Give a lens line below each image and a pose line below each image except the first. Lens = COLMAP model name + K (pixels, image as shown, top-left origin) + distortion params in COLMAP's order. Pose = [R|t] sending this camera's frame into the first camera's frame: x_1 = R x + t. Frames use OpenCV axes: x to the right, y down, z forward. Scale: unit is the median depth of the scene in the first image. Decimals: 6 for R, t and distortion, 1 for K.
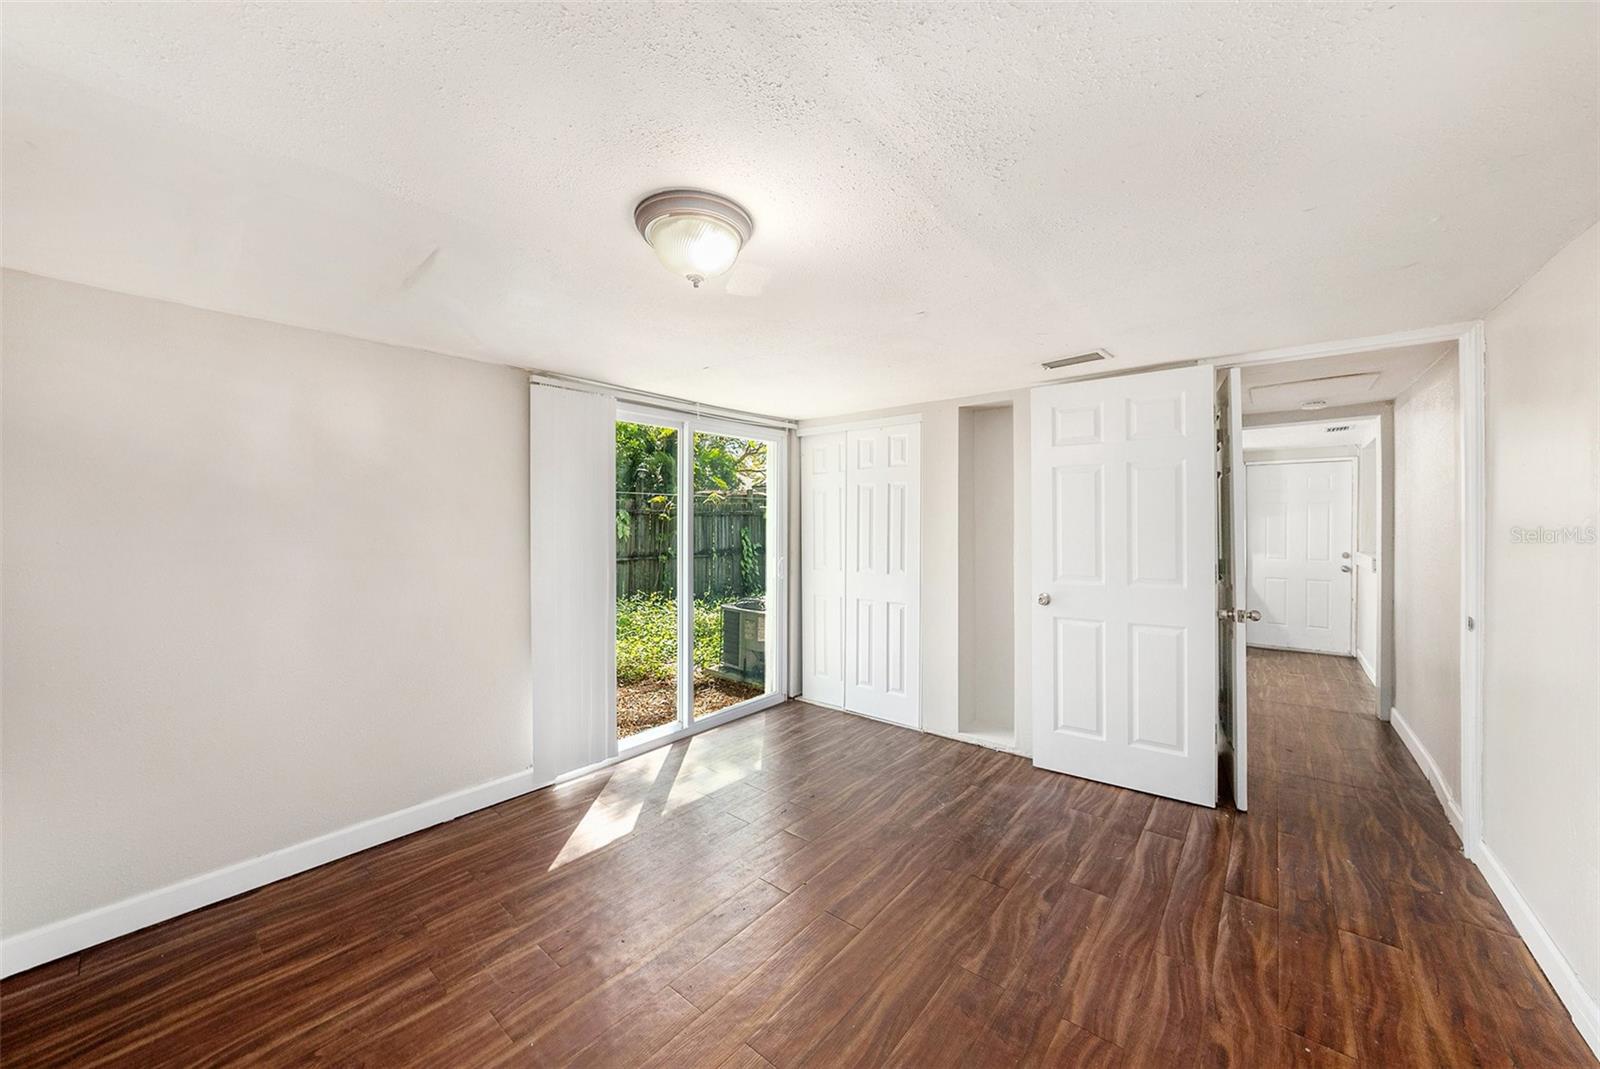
lens RADIAL K [[565.9, 0, 791.9], [0, 565.9, 527.1], [0, 0, 1]] dist [-0.007467, 0.001379]
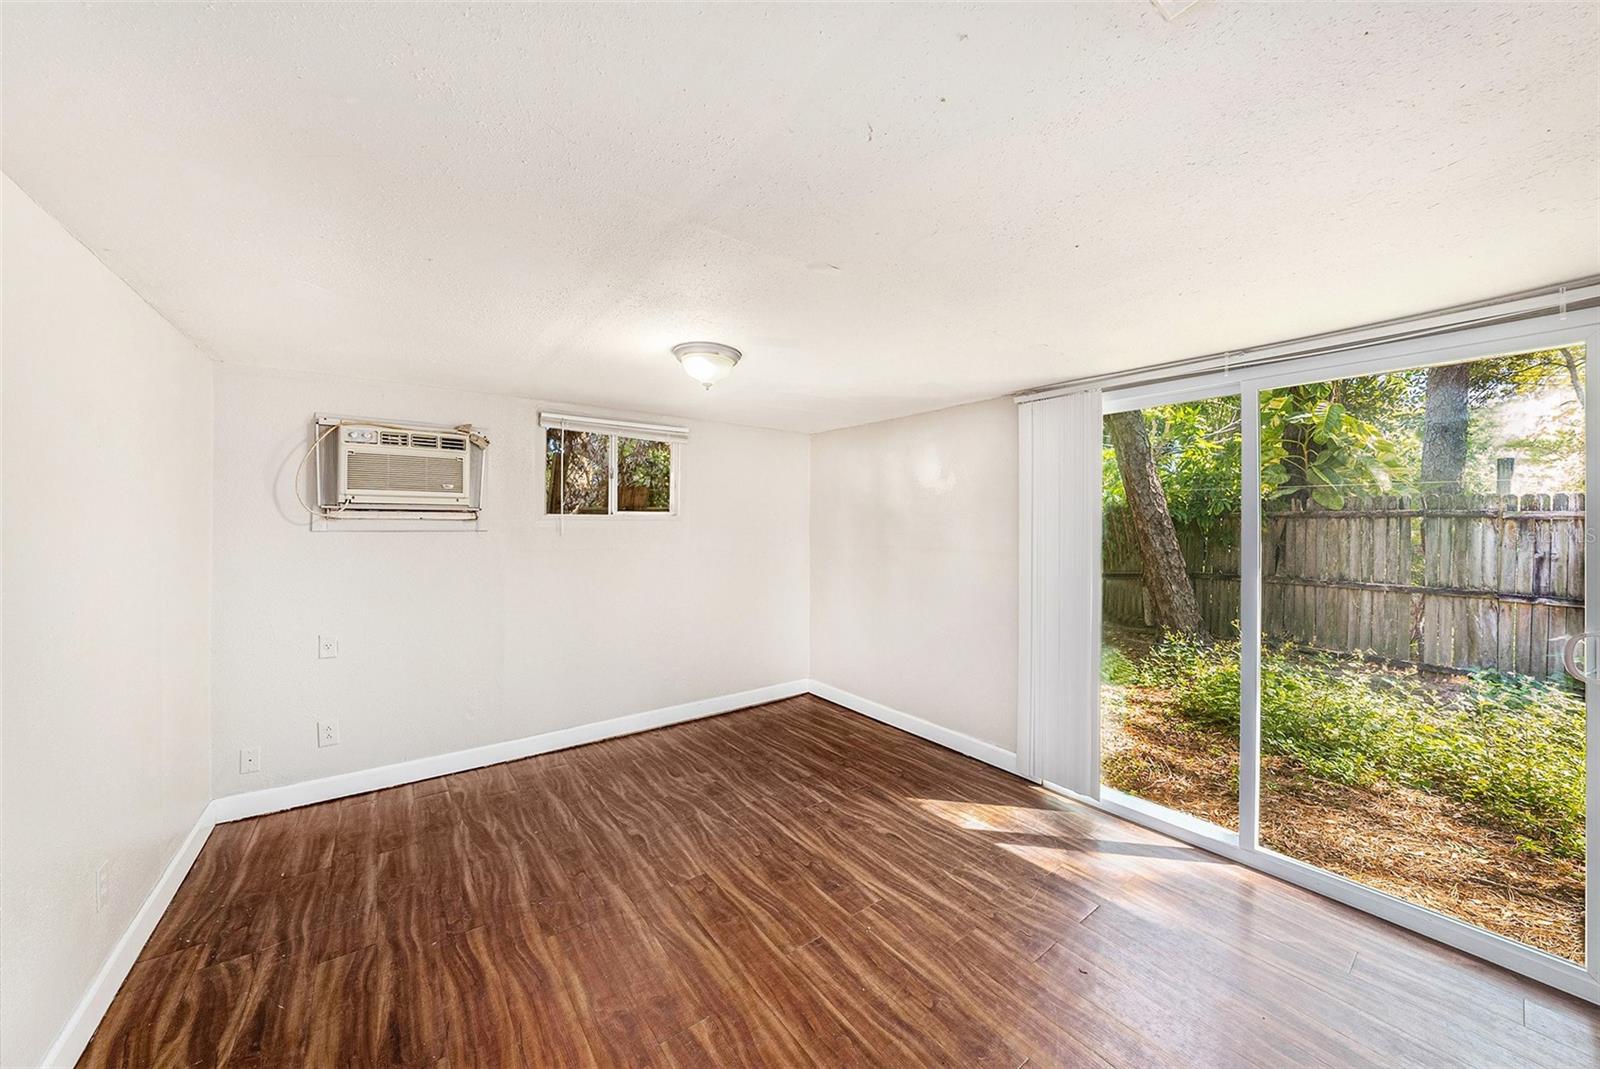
lens RADIAL K [[565.9, 0, 799.2], [0, 565.9, 527.5], [0, 0, 1]] dist [-0.007467, 0.001379]
pose [[-0.202022, 0.004782, -0.979369, 0.874019], [-0.015858, 0.999841, 0.008153, -0.020556], [0.979253, 0.017178, -0.201914, 0.995314]]
